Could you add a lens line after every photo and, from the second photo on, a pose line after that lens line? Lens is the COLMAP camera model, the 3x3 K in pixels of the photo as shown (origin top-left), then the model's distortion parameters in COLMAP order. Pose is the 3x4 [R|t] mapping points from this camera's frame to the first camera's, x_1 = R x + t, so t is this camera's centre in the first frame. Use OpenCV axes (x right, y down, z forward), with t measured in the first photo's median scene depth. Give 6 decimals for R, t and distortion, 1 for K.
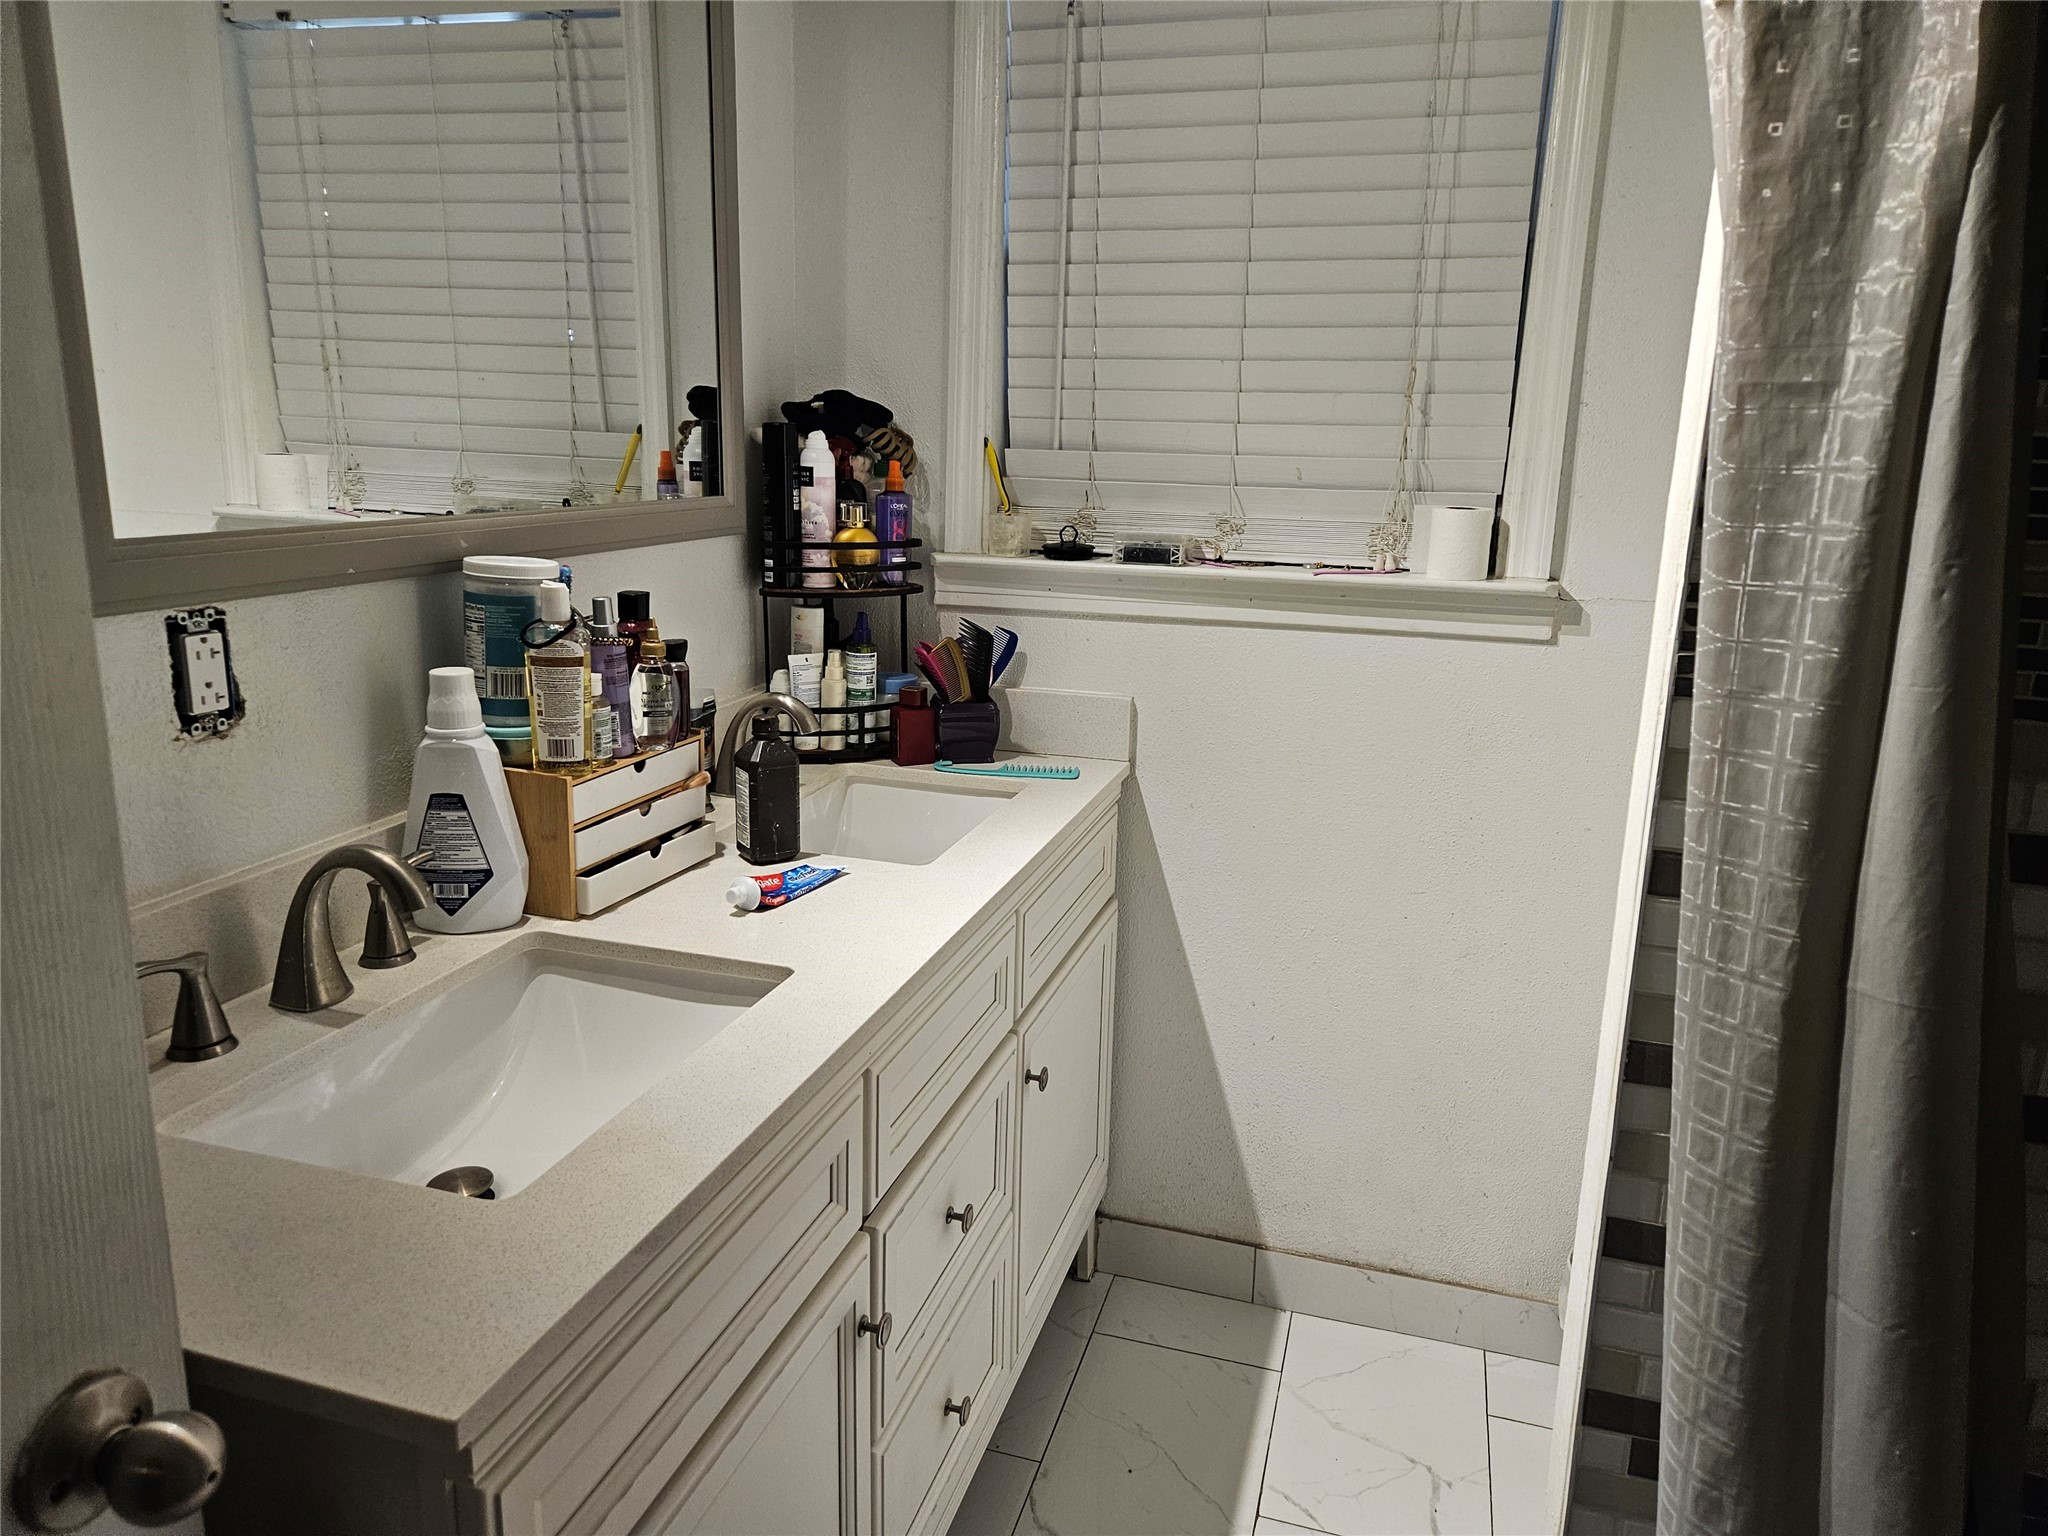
lens RADIAL K [[1366.0, 0, 1023.4], [0, 1366.0, 736.2], [0, 0, 1]] dist [0.059601, -0.041565]
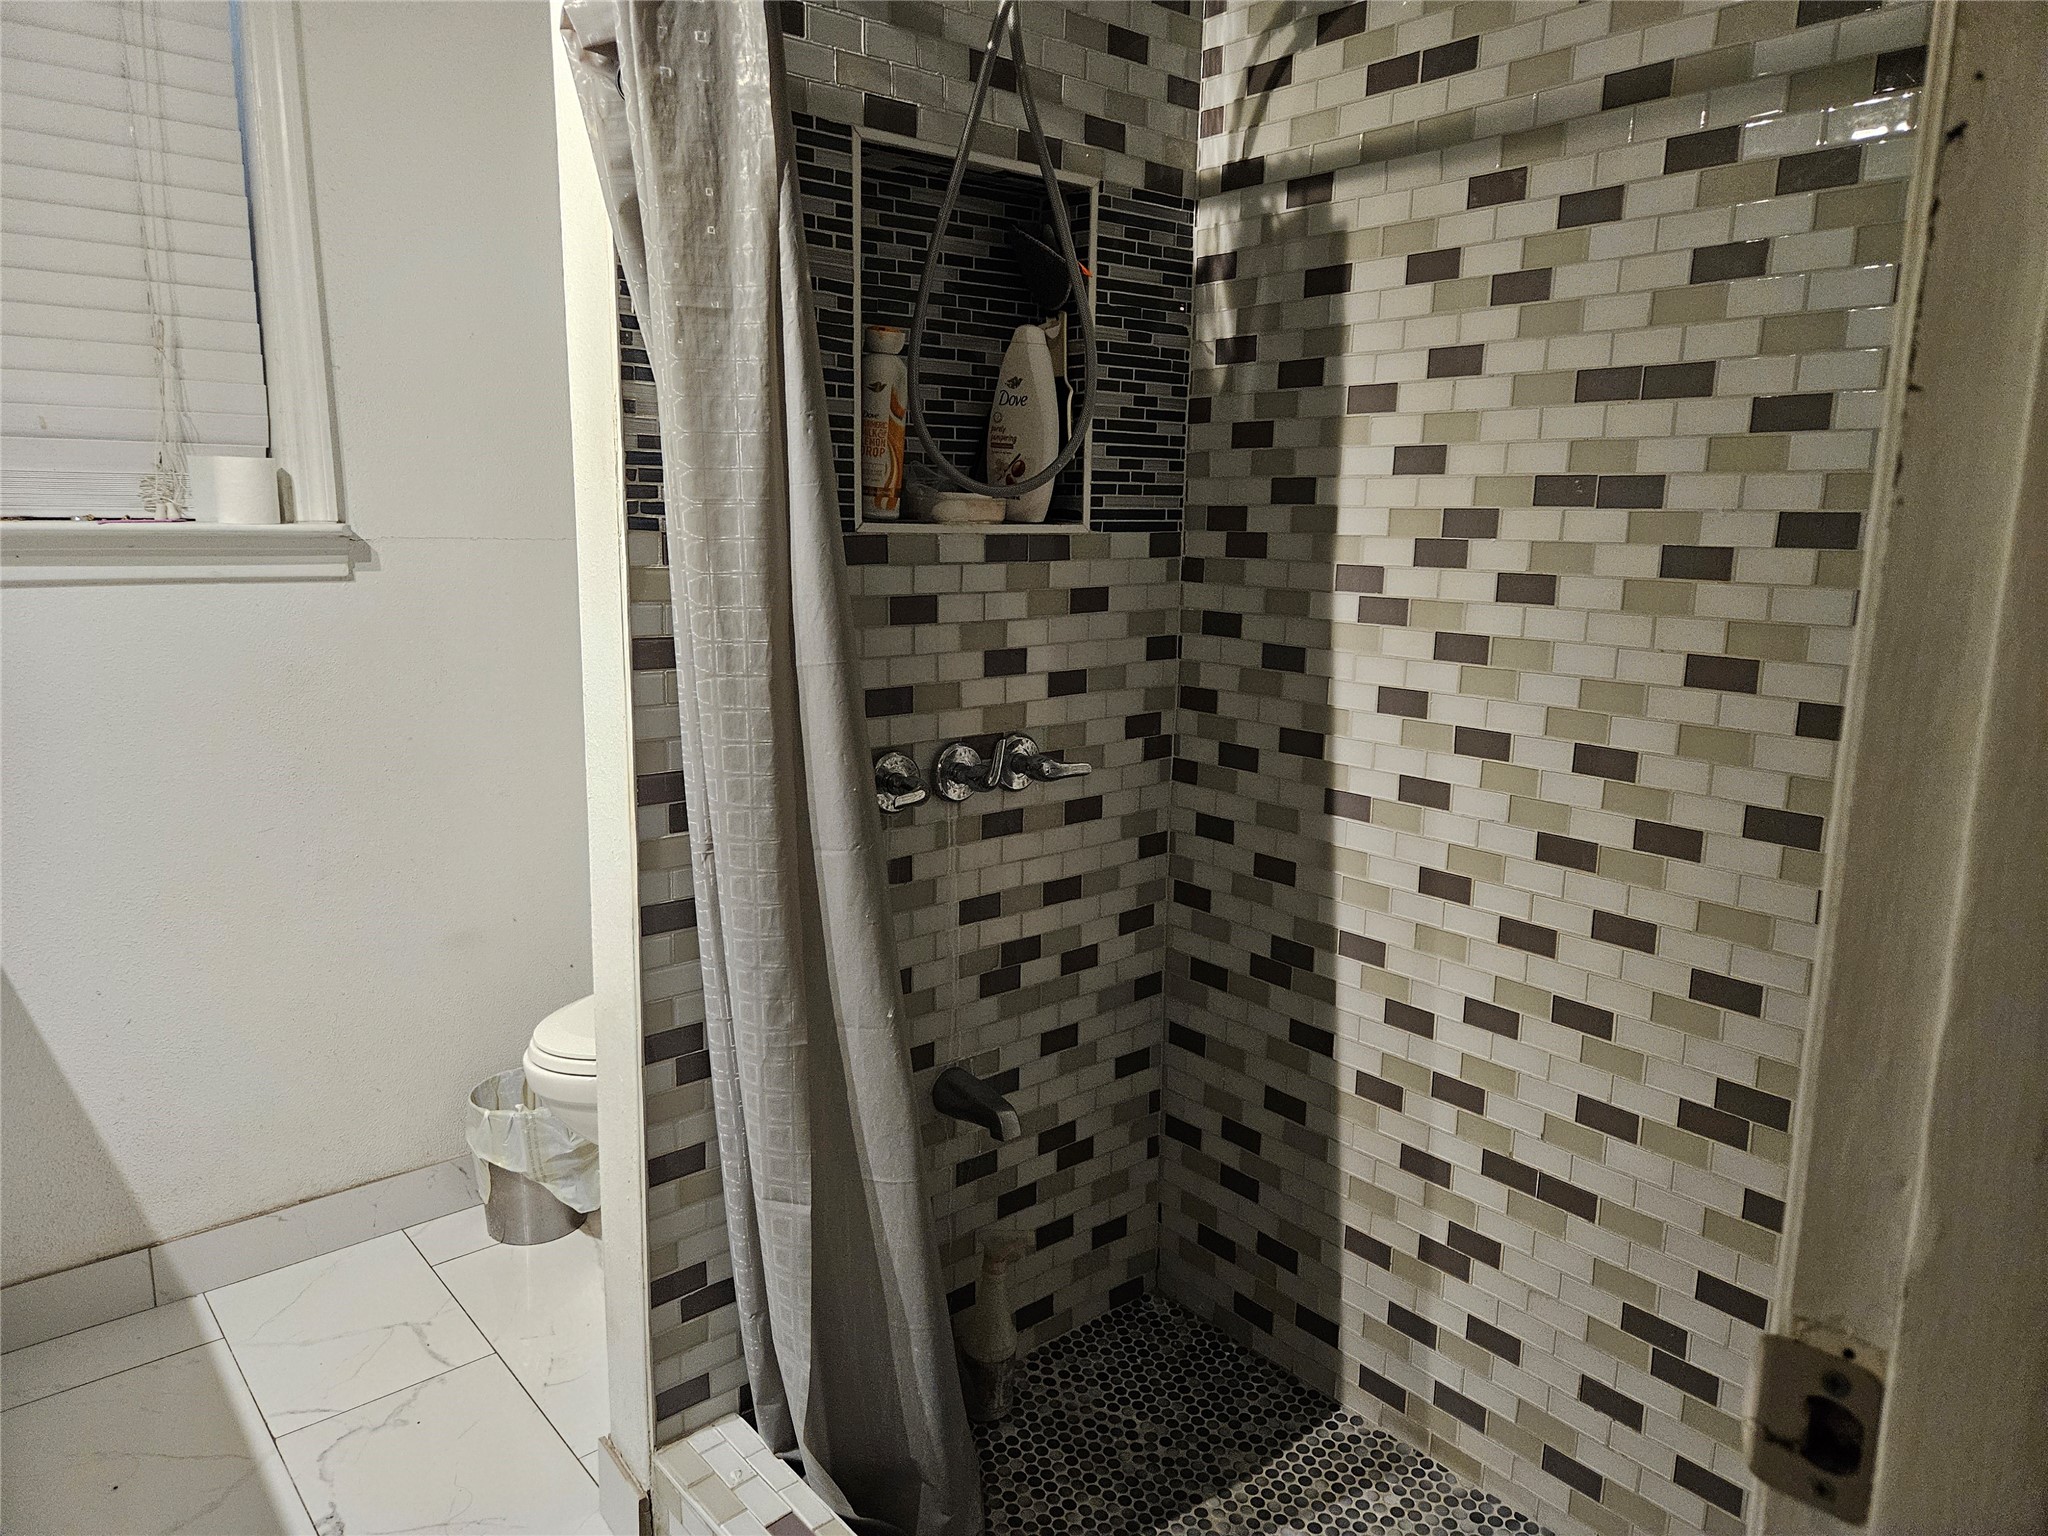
lens RADIAL K [[1366.0, 0, 1023.4], [0, 1366.0, 736.2], [0, 0, 1]] dist [0.059601, -0.041565]
pose [[0.542069, -0.156237, 0.825683, -0.272729], [0.180581, 0.981267, 0.067123, 0.082519], [-0.820702, 0.112717, 0.560128, -0.070507]]
